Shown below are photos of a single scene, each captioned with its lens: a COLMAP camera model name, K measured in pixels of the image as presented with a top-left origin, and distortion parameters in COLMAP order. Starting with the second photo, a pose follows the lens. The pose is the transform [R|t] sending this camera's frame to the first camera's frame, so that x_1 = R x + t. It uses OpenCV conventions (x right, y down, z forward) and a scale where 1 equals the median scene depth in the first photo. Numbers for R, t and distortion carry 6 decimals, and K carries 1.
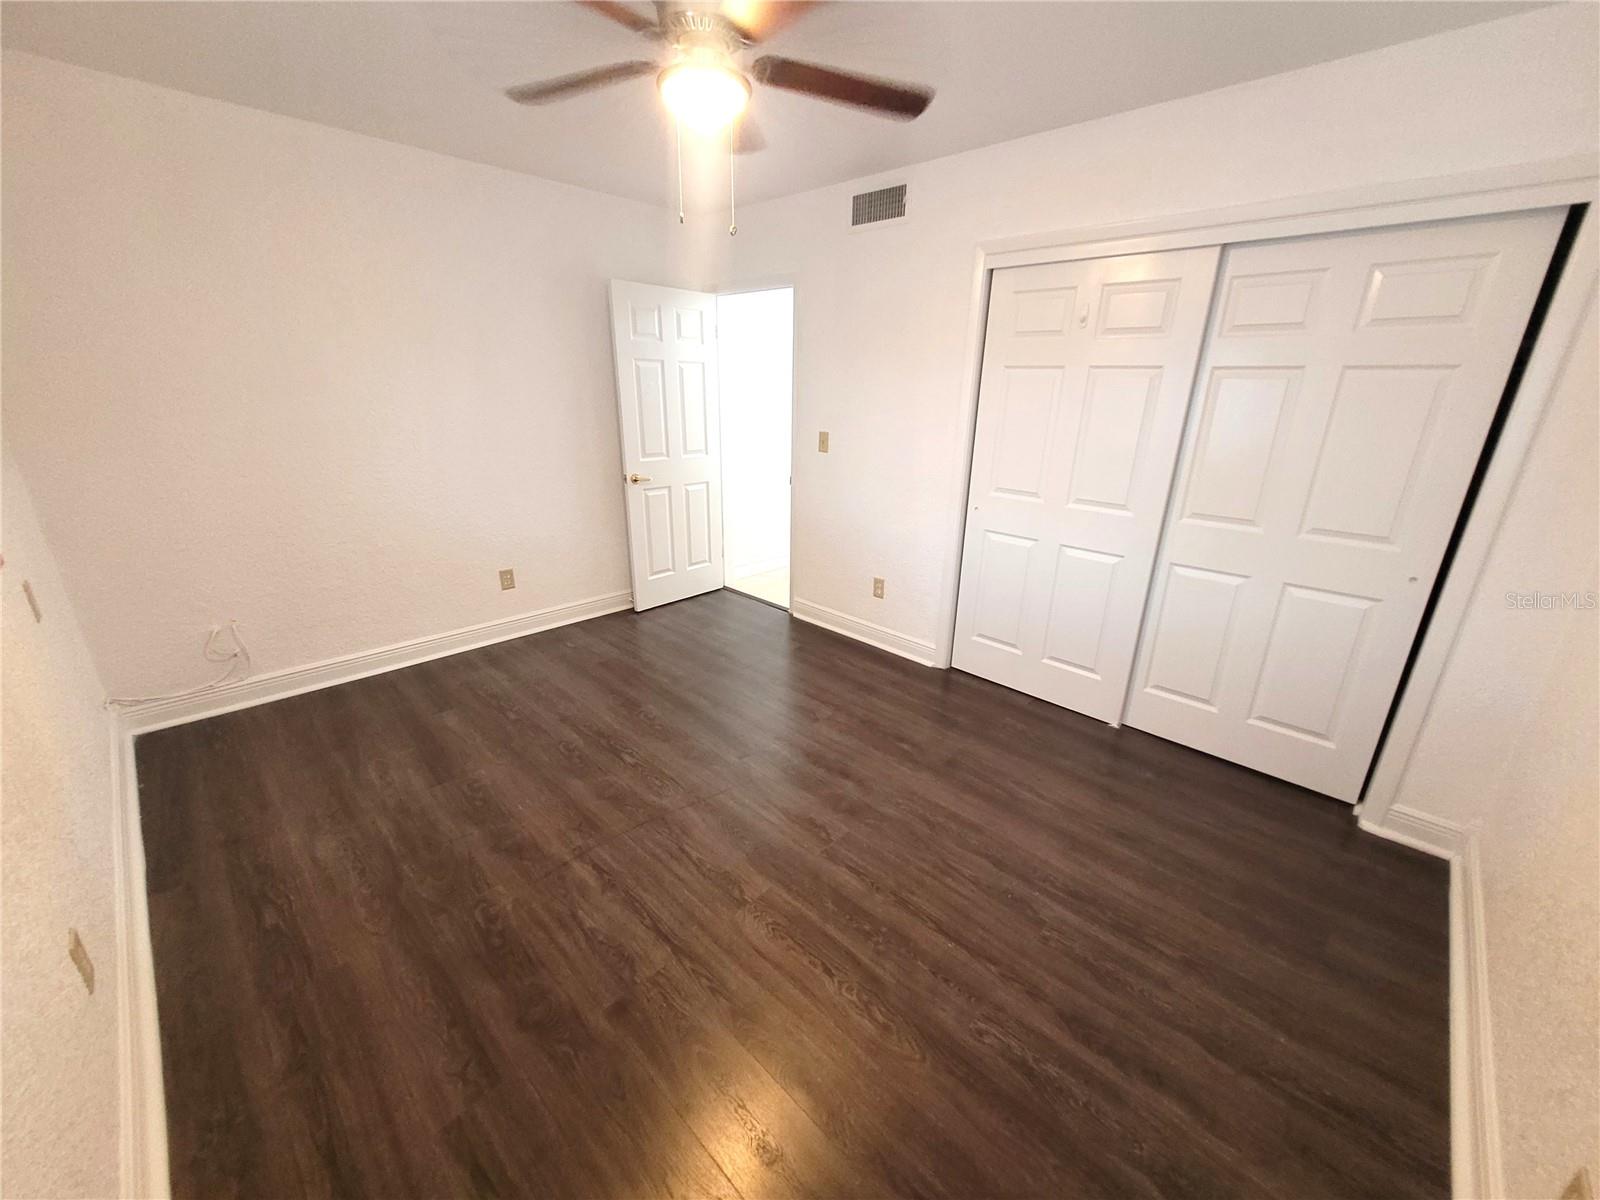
lens RADIAL K [[628.1, 0, 800.0], [0, 628.1, 600.0], [0, 0, 1]] dist [-0.001434, -0.000173]
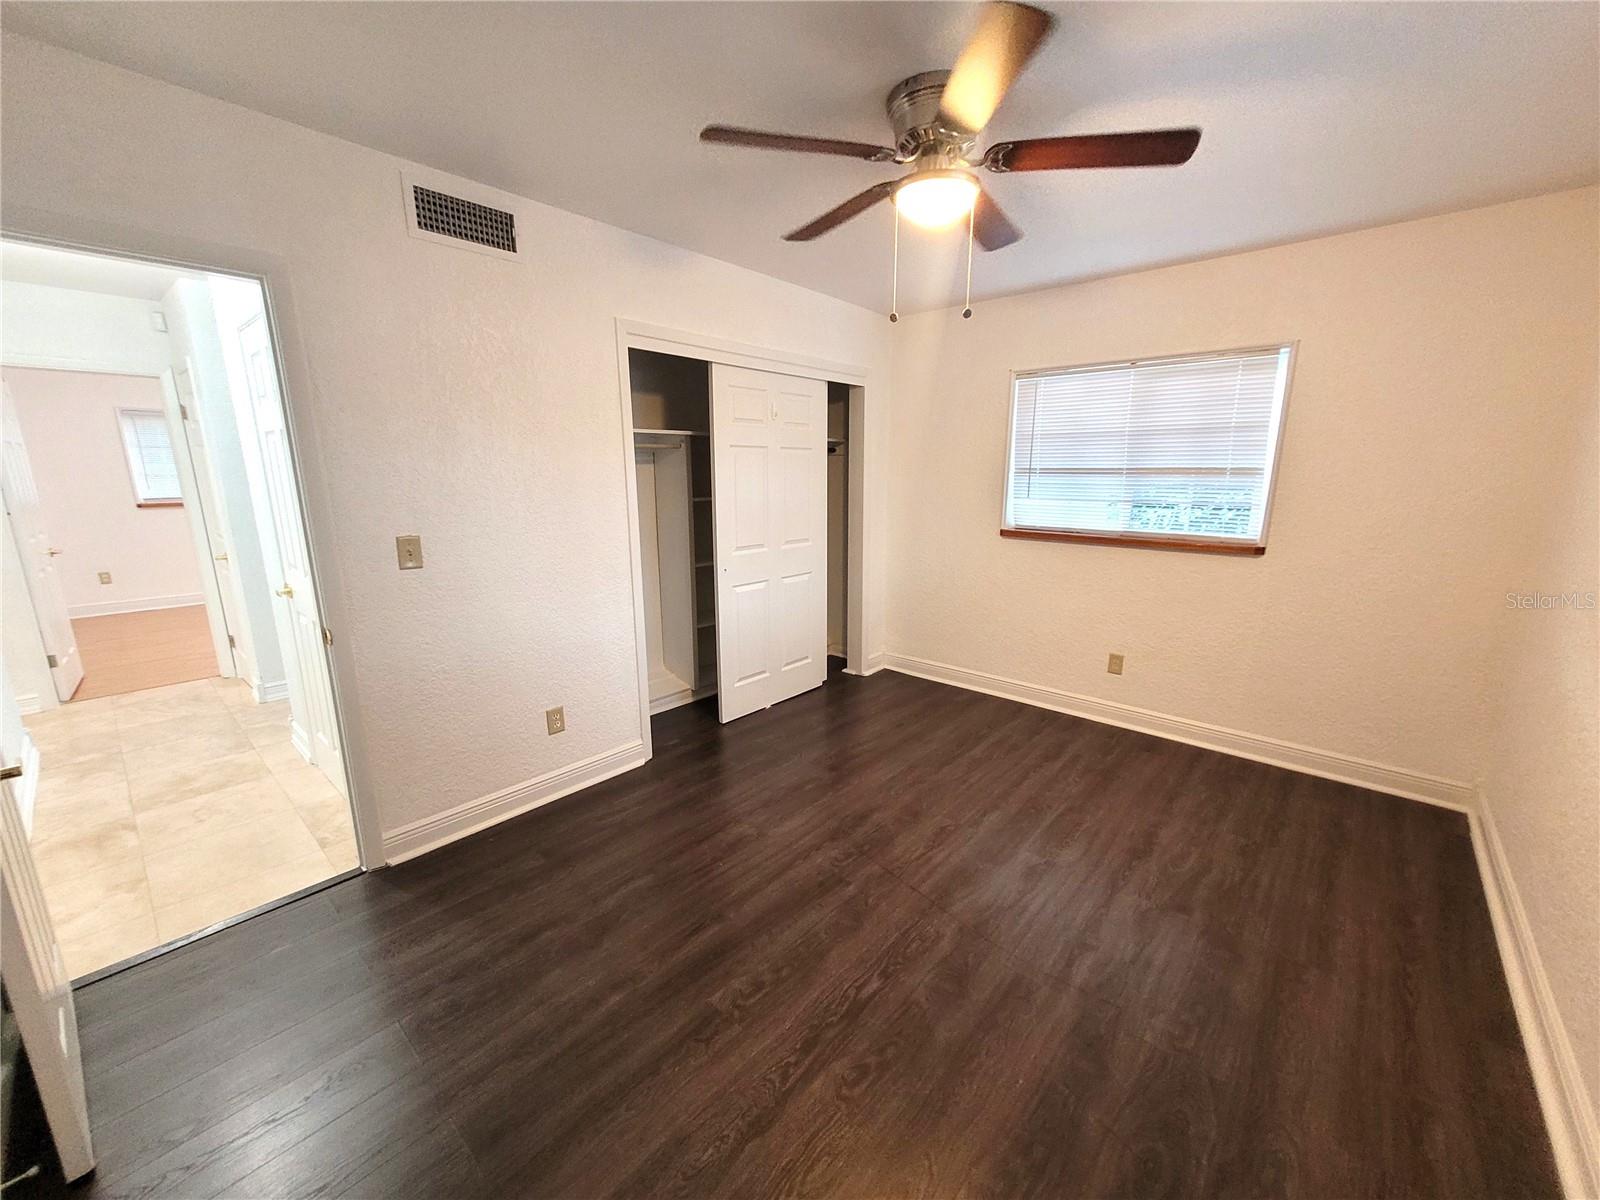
lens RADIAL K [[625.6, 0, 839.2], [0, 625.6, 593.1], [0, 0, 1]] dist [-0.002277, -0.000416]
pose [[-0.068424, -0.223752, 0.972241, -0.915231], [0.323934, 0.916742, 0.233777, -0.346364], [-0.943602, 0.330938, 0.009754, 0.956337]]
